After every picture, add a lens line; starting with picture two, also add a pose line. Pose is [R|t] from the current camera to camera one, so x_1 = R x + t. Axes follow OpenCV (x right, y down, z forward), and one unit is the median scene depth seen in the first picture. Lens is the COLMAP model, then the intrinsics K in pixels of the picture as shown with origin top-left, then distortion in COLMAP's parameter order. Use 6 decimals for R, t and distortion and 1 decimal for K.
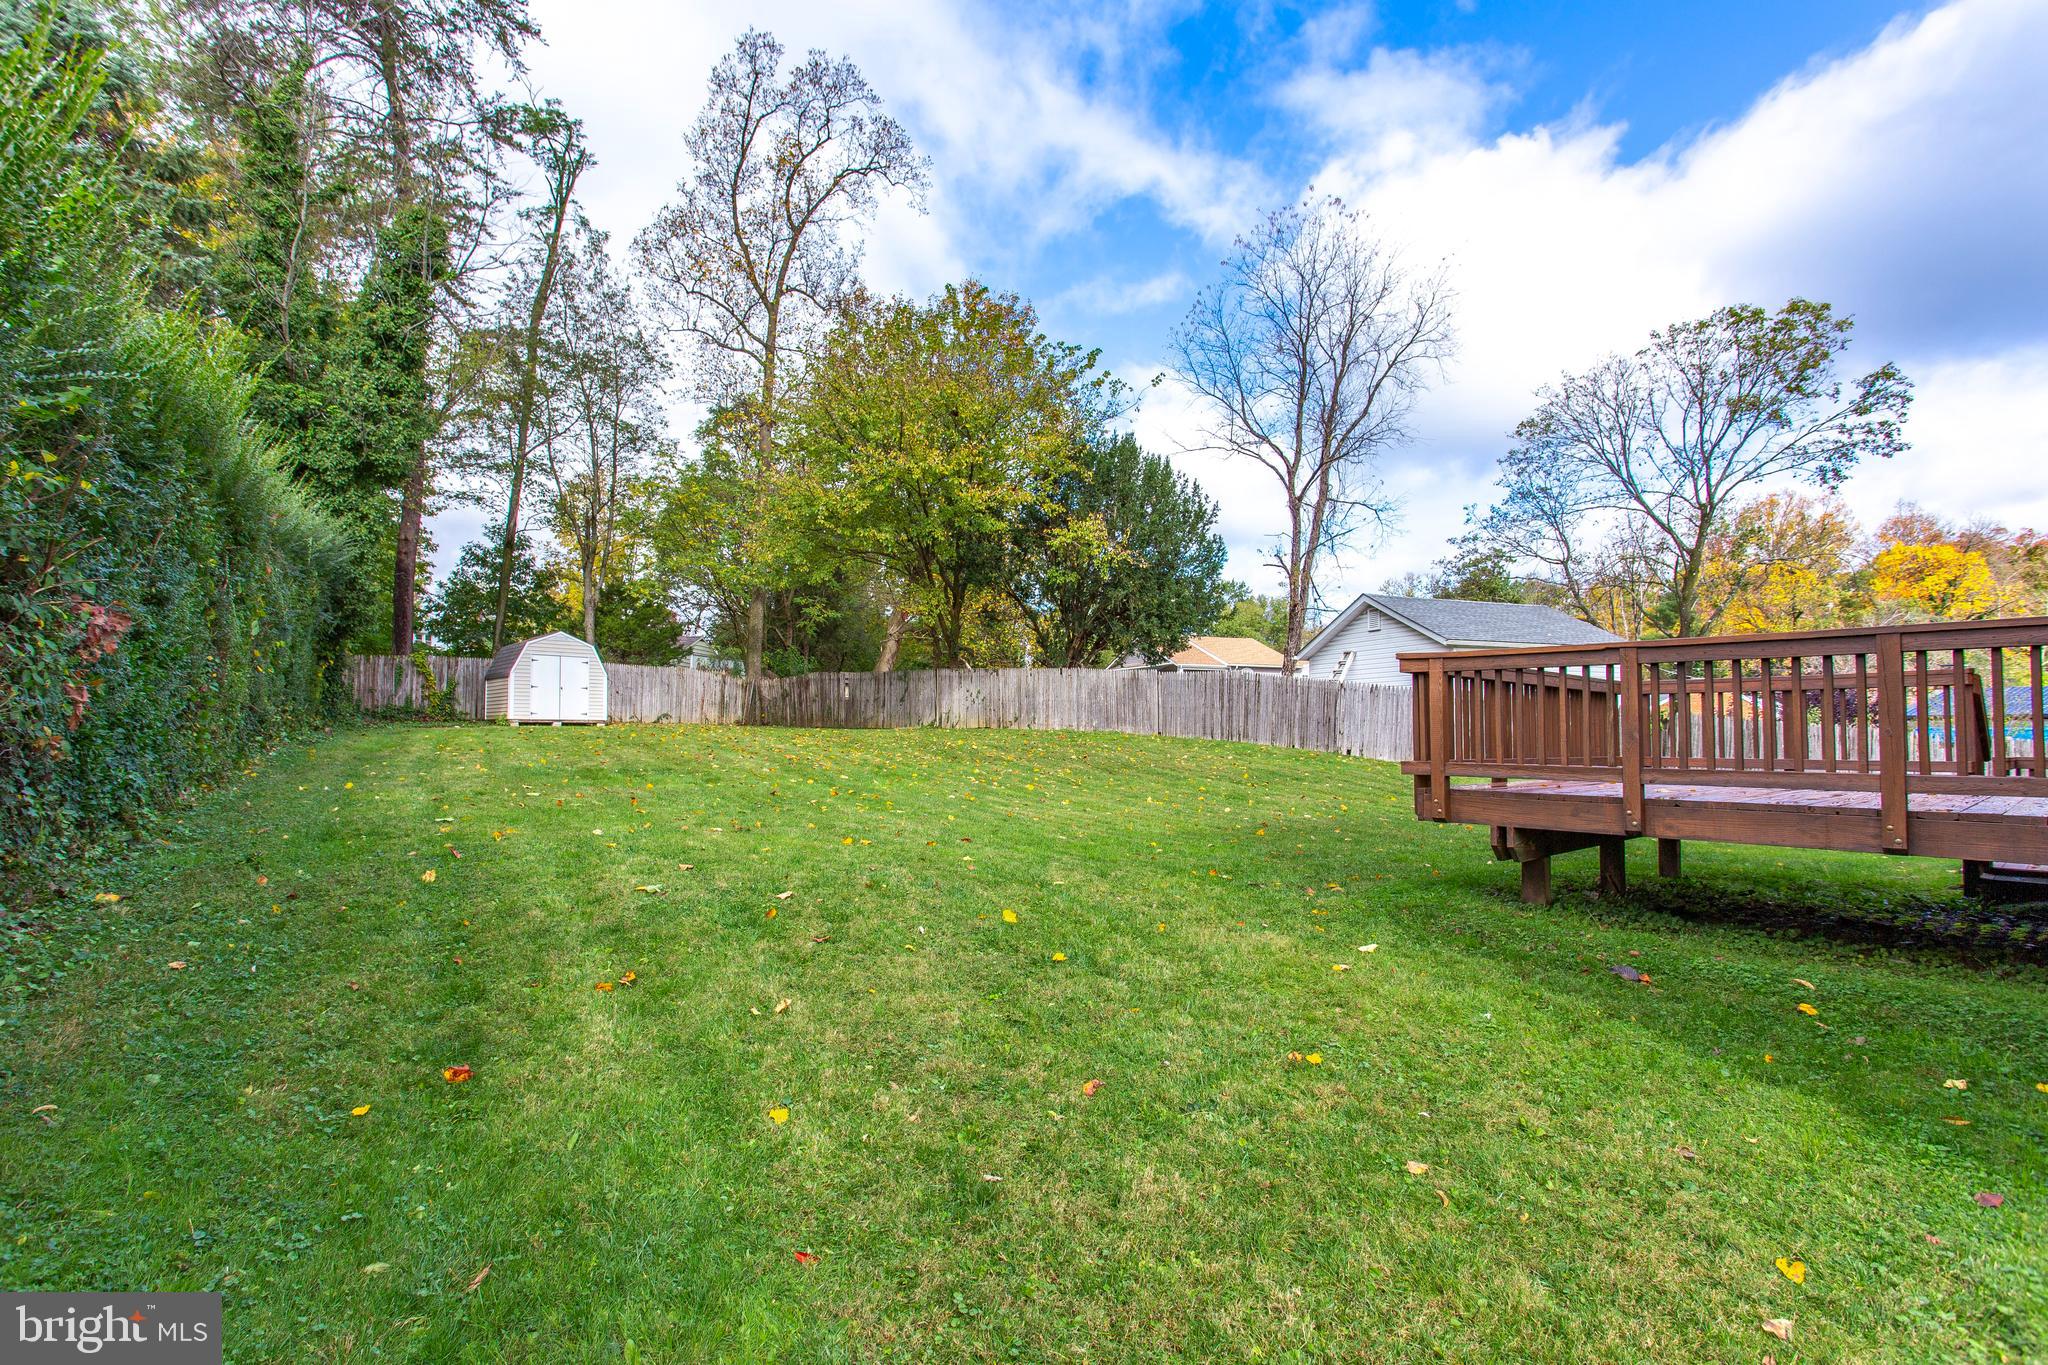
lens RADIAL K [[891.9, 0, 1027.0], [0, 891.9, 704.6], [0, 0, 1]] dist [0.001590, 0.000480]
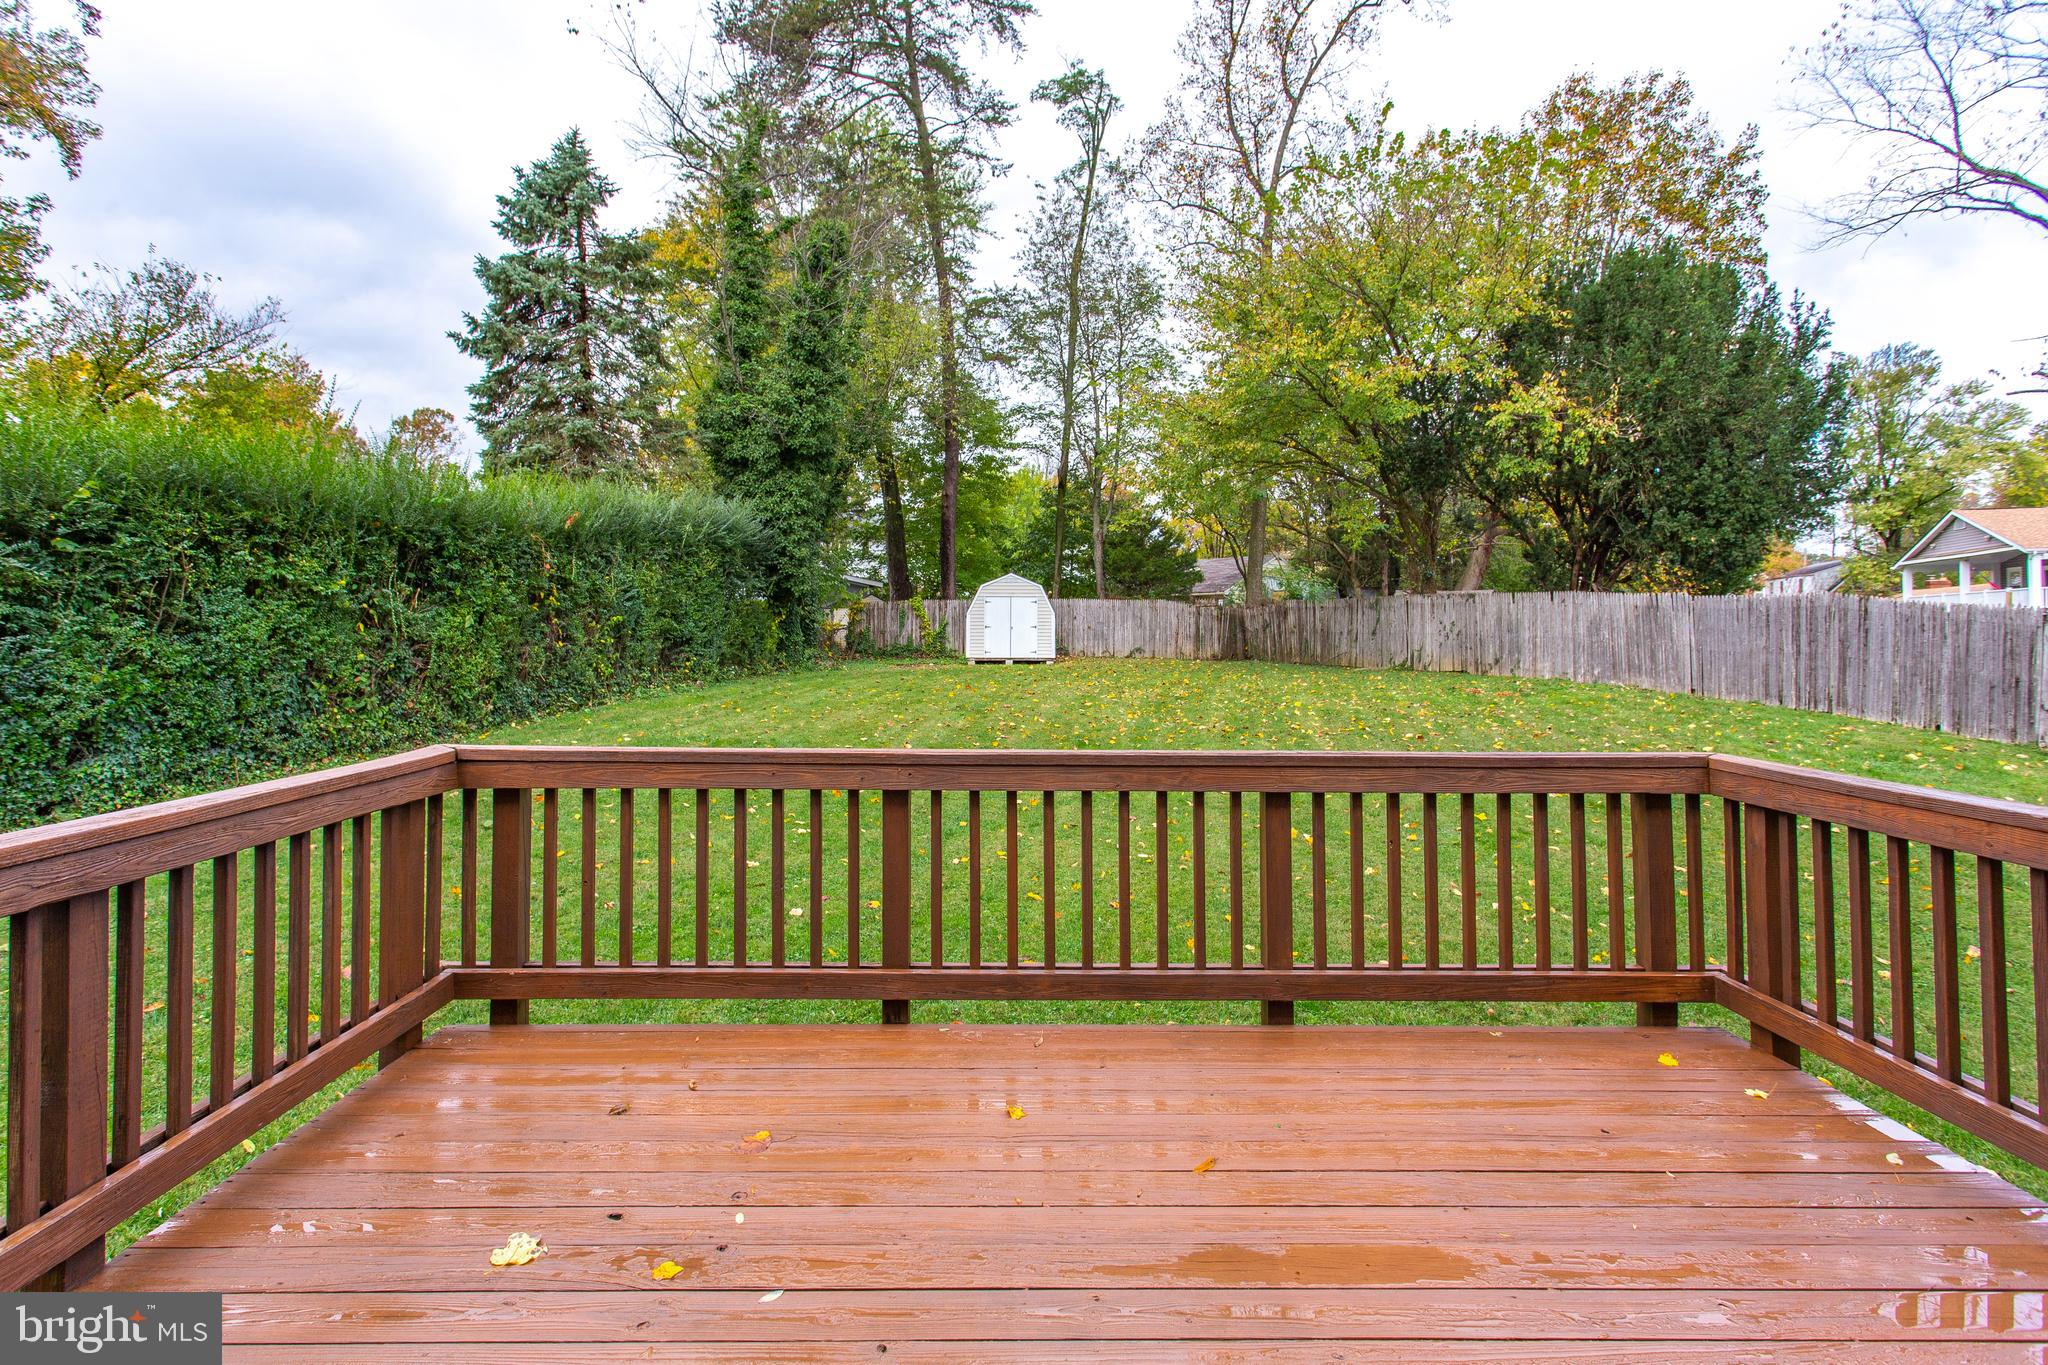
lens RADIAL K [[948.4, 0, 1050.1], [0, 948.4, 610.4], [0, 0, 1]] dist [0.003250, 0.000611]
pose [[0.777670, -0.020574, -0.628336, 0.171707], [0.017040, 0.999787, -0.011646, -0.020441], [0.628441, -0.001650, 0.777855, 0.135056]]
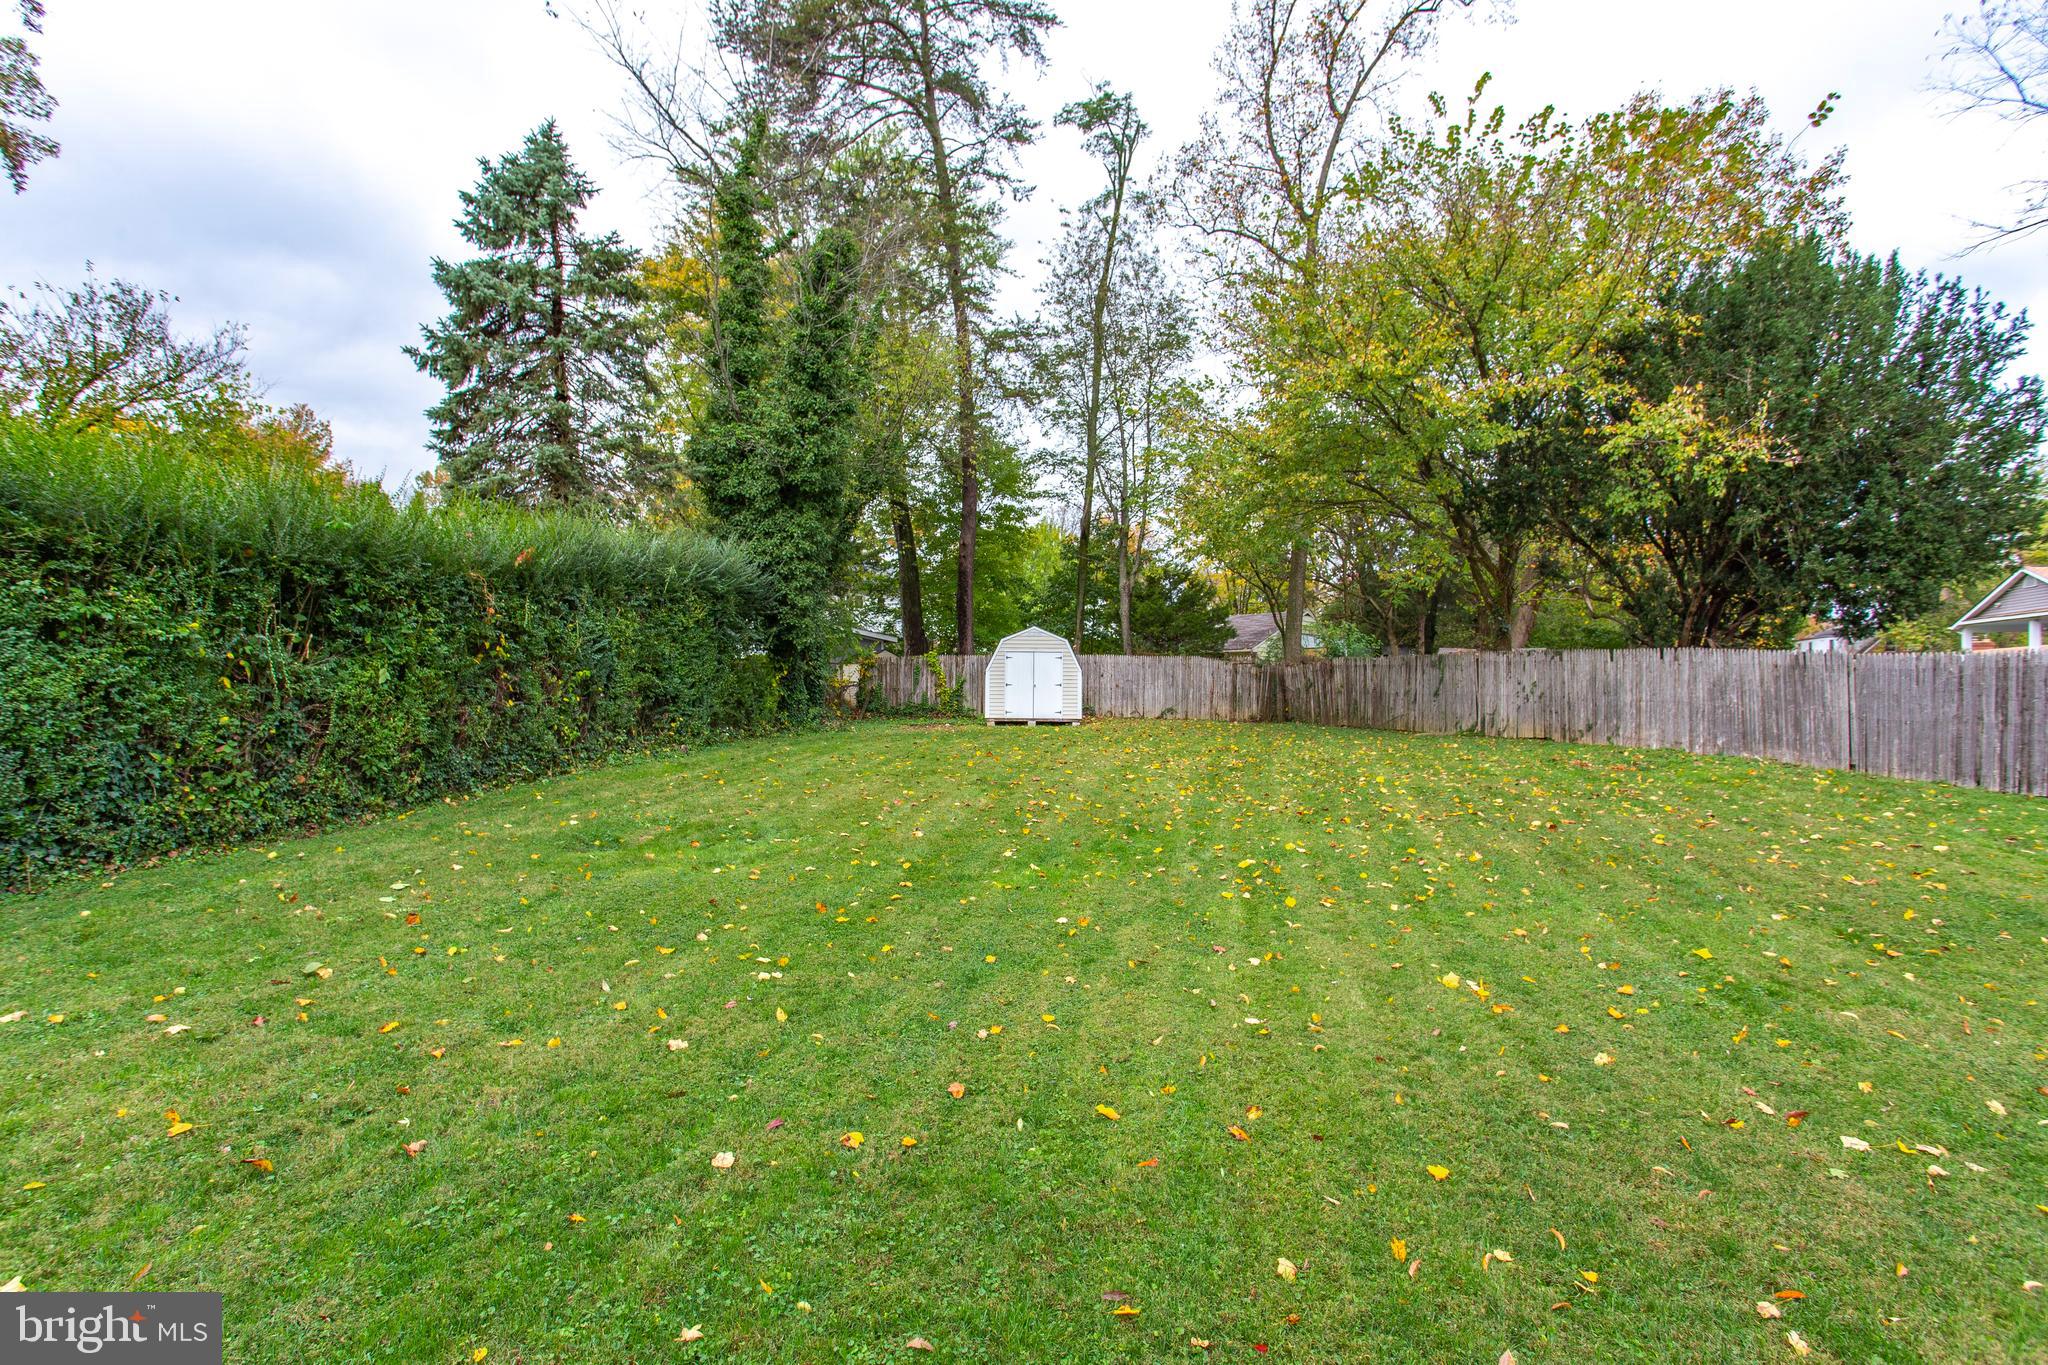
lens RADIAL K [[942.4, 0, 1034.8], [0, 942.4, 685.0], [0, 0, 1]] dist [-0.000020, 0.000593]
pose [[0.757798, -0.004578, -0.652474, 0.114090], [0.011494, 0.999914, 0.006335, -0.020979], [0.652388, -0.012300, 0.757785, 0.189692]]
